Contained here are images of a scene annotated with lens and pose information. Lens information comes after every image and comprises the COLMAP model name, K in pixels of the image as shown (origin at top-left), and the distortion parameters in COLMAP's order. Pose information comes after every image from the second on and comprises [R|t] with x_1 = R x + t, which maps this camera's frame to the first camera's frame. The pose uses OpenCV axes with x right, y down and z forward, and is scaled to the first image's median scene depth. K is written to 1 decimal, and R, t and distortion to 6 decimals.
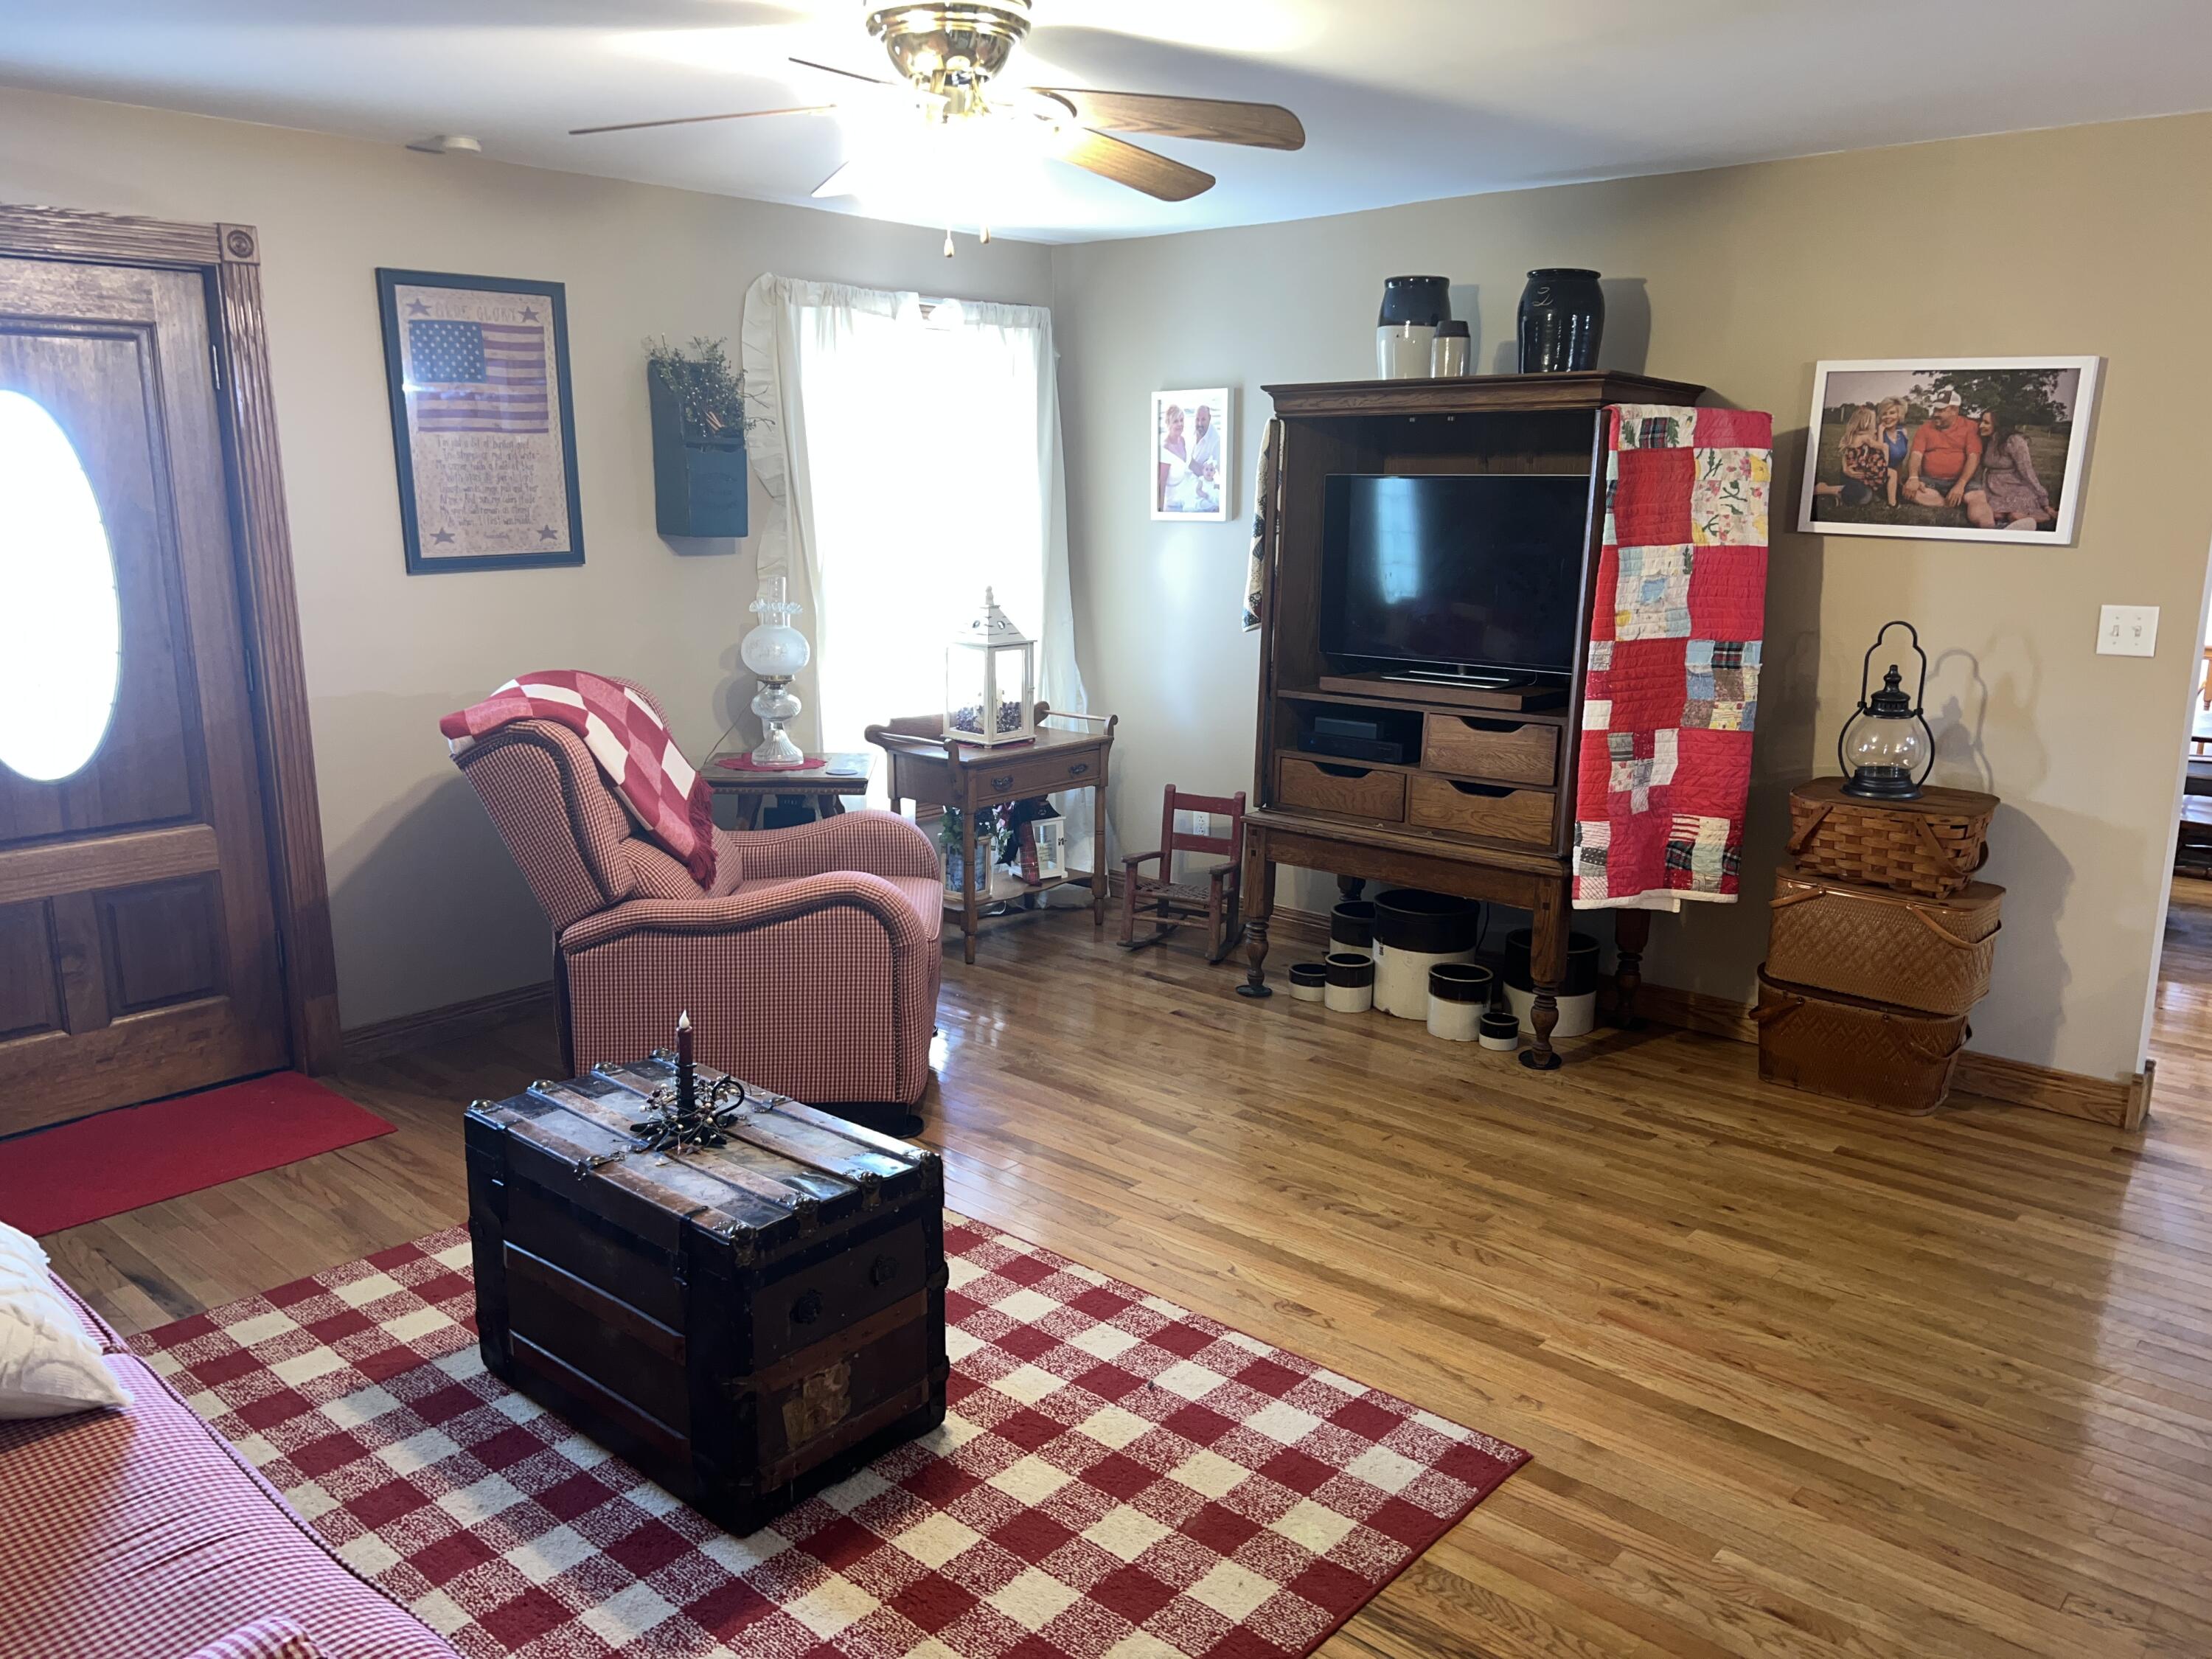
lens RADIAL K [[1667.0, 0, 1121.4], [0, 1667.0, 848.4], [0, 0, 1]] dist [0.044236, -0.050723]
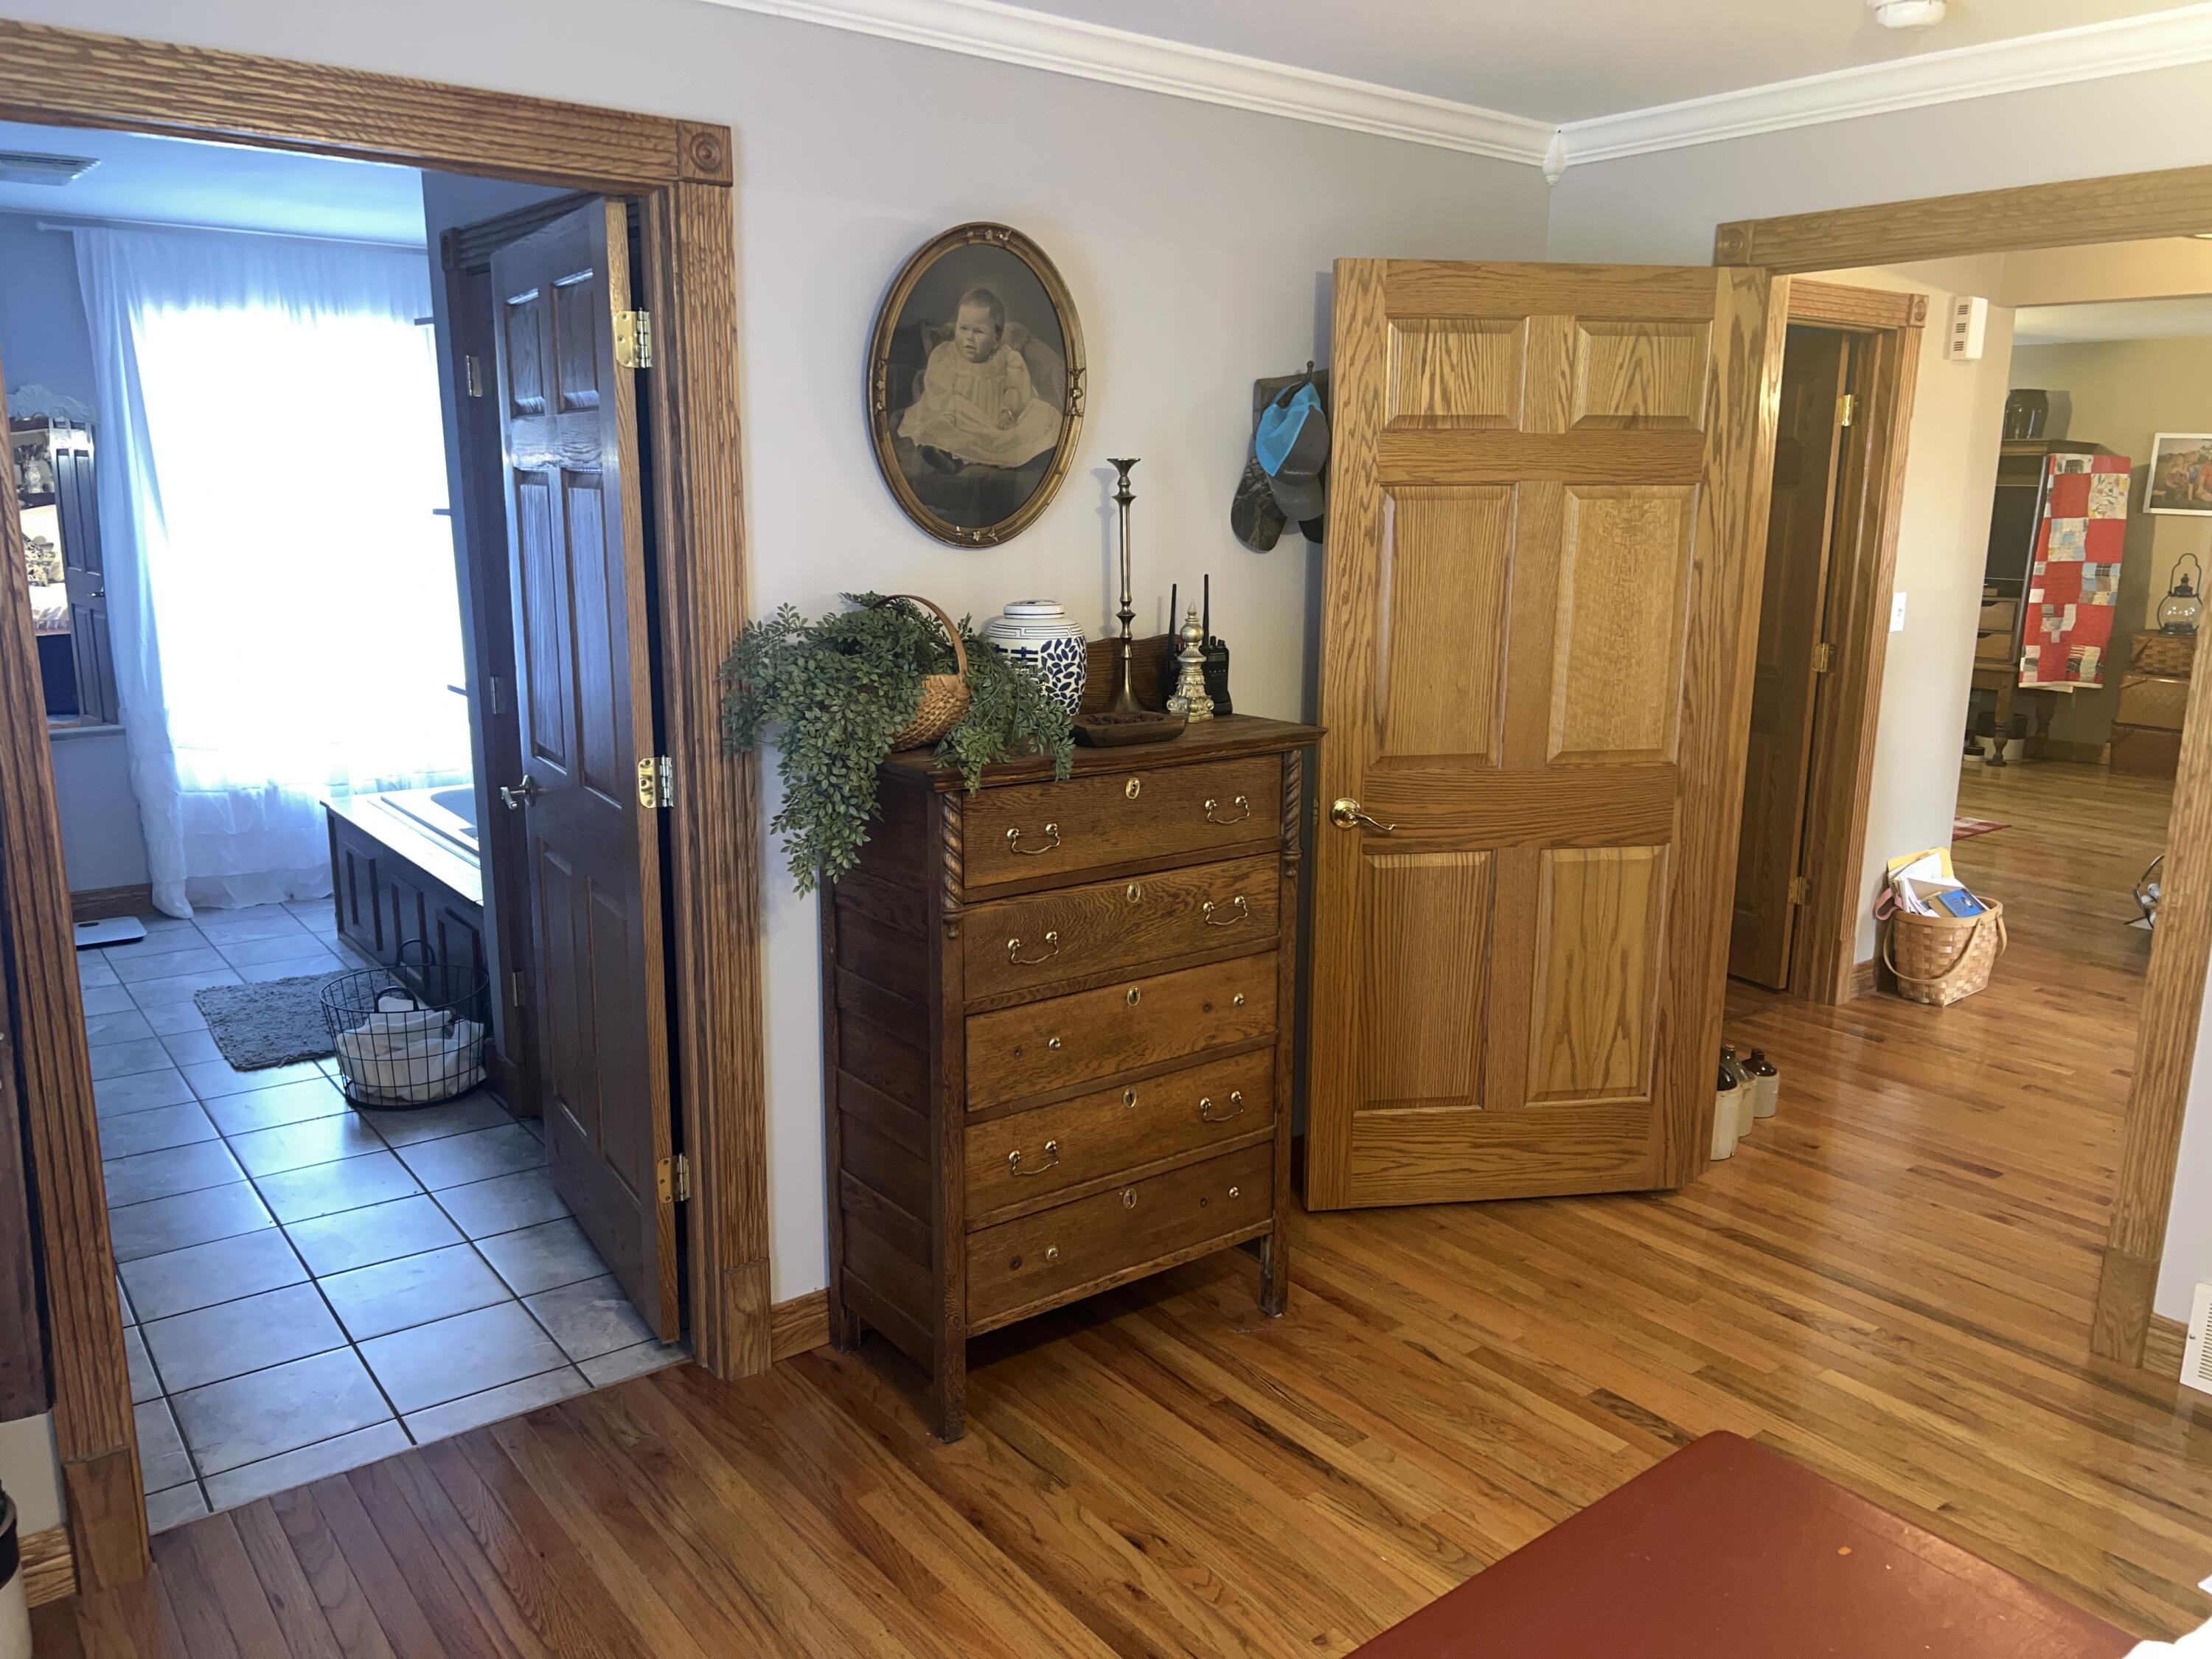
lens RADIAL K [[1667.0, 0, 1108.2], [0, 1667.0, 870.1], [0, 0, 1]] dist [0.044236, -0.050723]
pose [[0.981169, 0.046444, -0.187483, -0.468266], [-0.045337, 0.998920, 0.010188, 0.305422], [0.187754, -0.001497, 0.982215, -1.360426]]
